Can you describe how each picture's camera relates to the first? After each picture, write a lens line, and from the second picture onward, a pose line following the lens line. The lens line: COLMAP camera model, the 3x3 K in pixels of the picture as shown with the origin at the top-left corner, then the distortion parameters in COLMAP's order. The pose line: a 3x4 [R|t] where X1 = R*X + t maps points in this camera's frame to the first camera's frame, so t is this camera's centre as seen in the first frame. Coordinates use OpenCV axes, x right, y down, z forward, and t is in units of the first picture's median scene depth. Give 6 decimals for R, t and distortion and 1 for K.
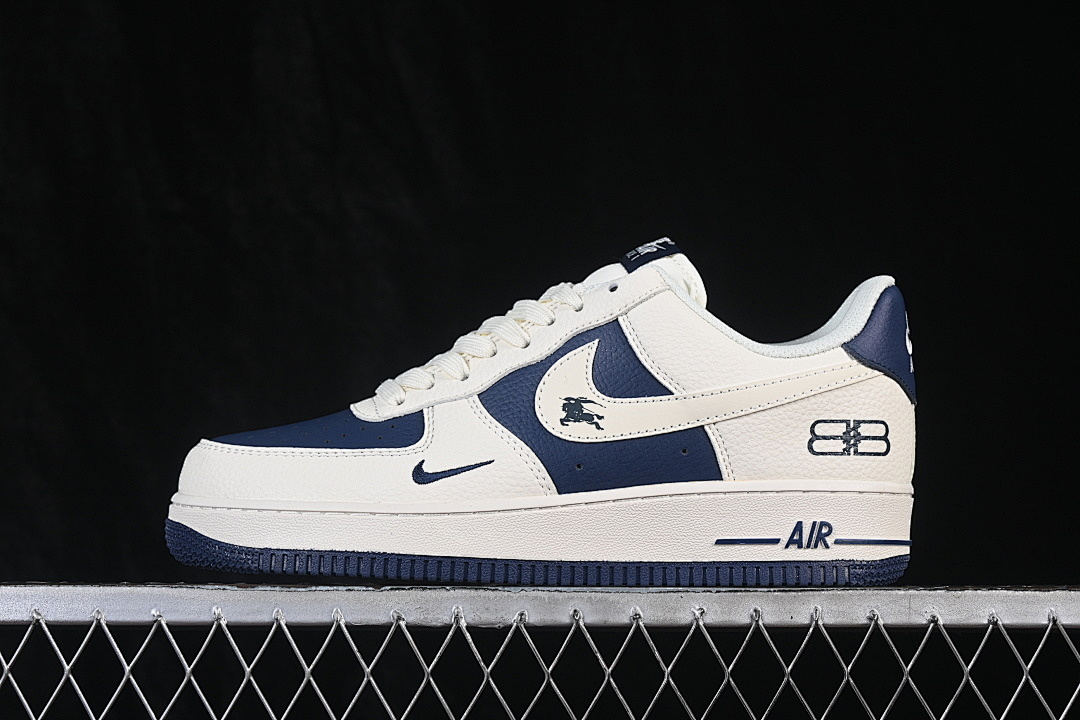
lens RADIAL K [[2300.0, 0, 540.0], [0, 2300.0, 360.0], [0, 0, 1]] dist [-0.006208, 0.286515]
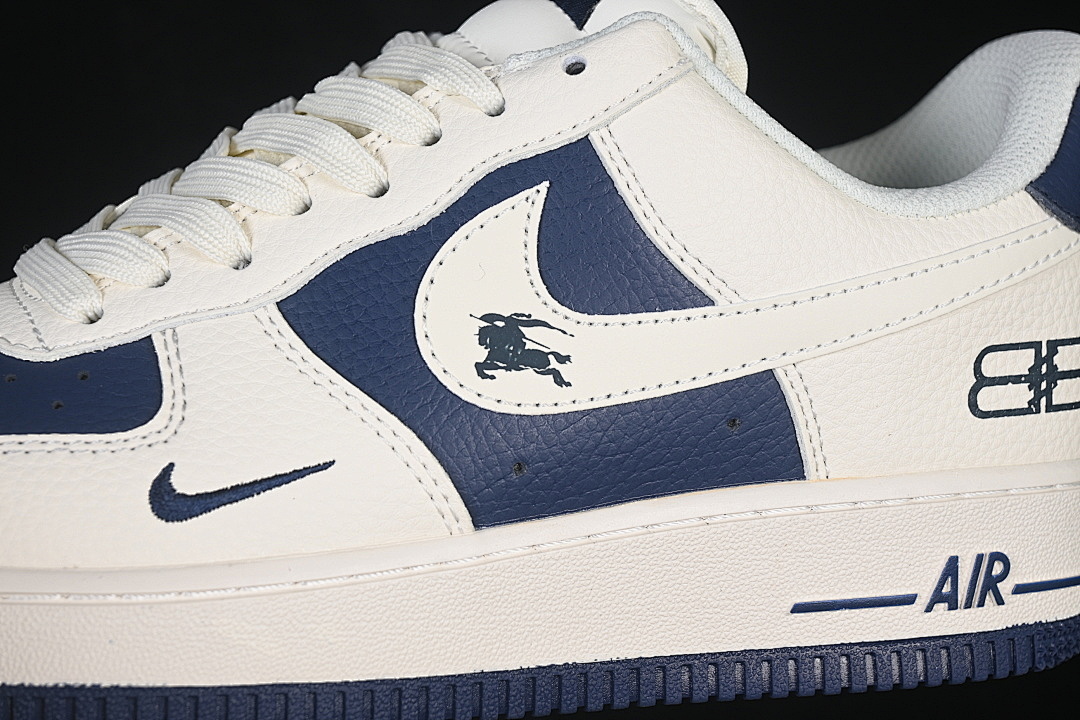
lens RADIAL K [[2300.0, 0, 540.0], [0, 2300.0, 360.0], [0, 0, 1]] dist [-0.006208, 0.286515]
pose [[0.964207, -0.032583, 0.263140, -0.098055], [-0.010849, 0.986741, 0.161937, -0.048554], [-0.264927, -0.158996, 0.951070, 0.564181]]
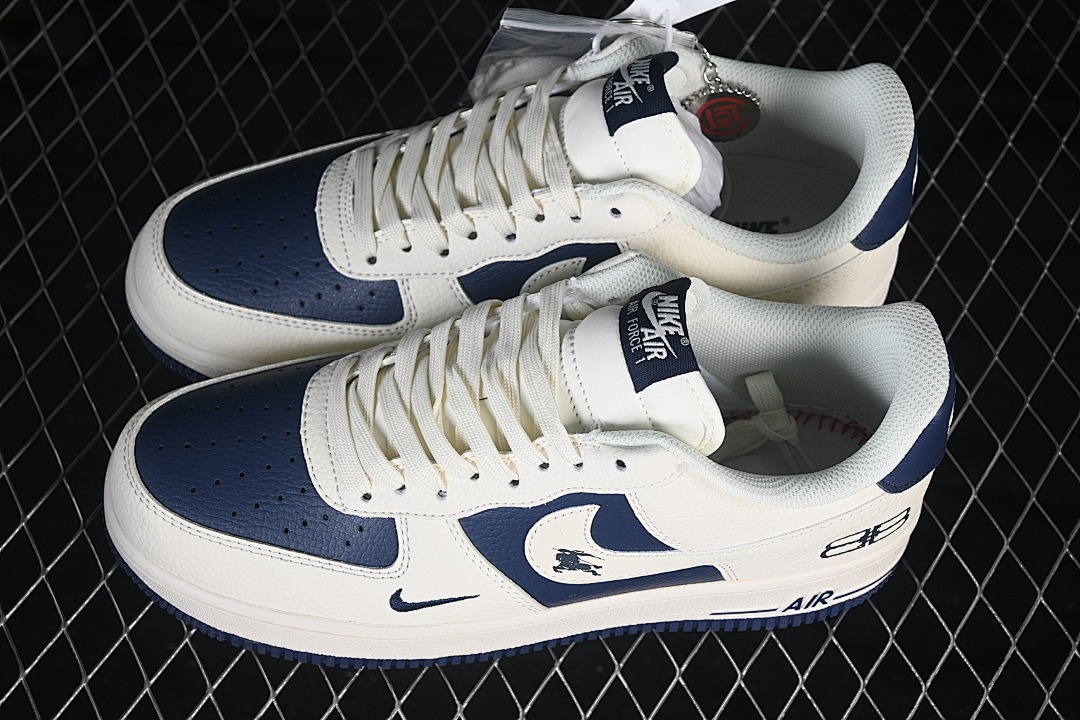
lens RADIAL K [[2300.0, 0, 540.0], [0, 2300.0, 360.0], [0, 0, 1]] dist [-0.006208, 0.286515]
pose [[0.995549, -0.056469, 0.075451, -0.059408], [-0.039211, 0.479817, 0.876492, -0.797849], [-0.085697, -0.875549, 0.475467, 0.642729]]
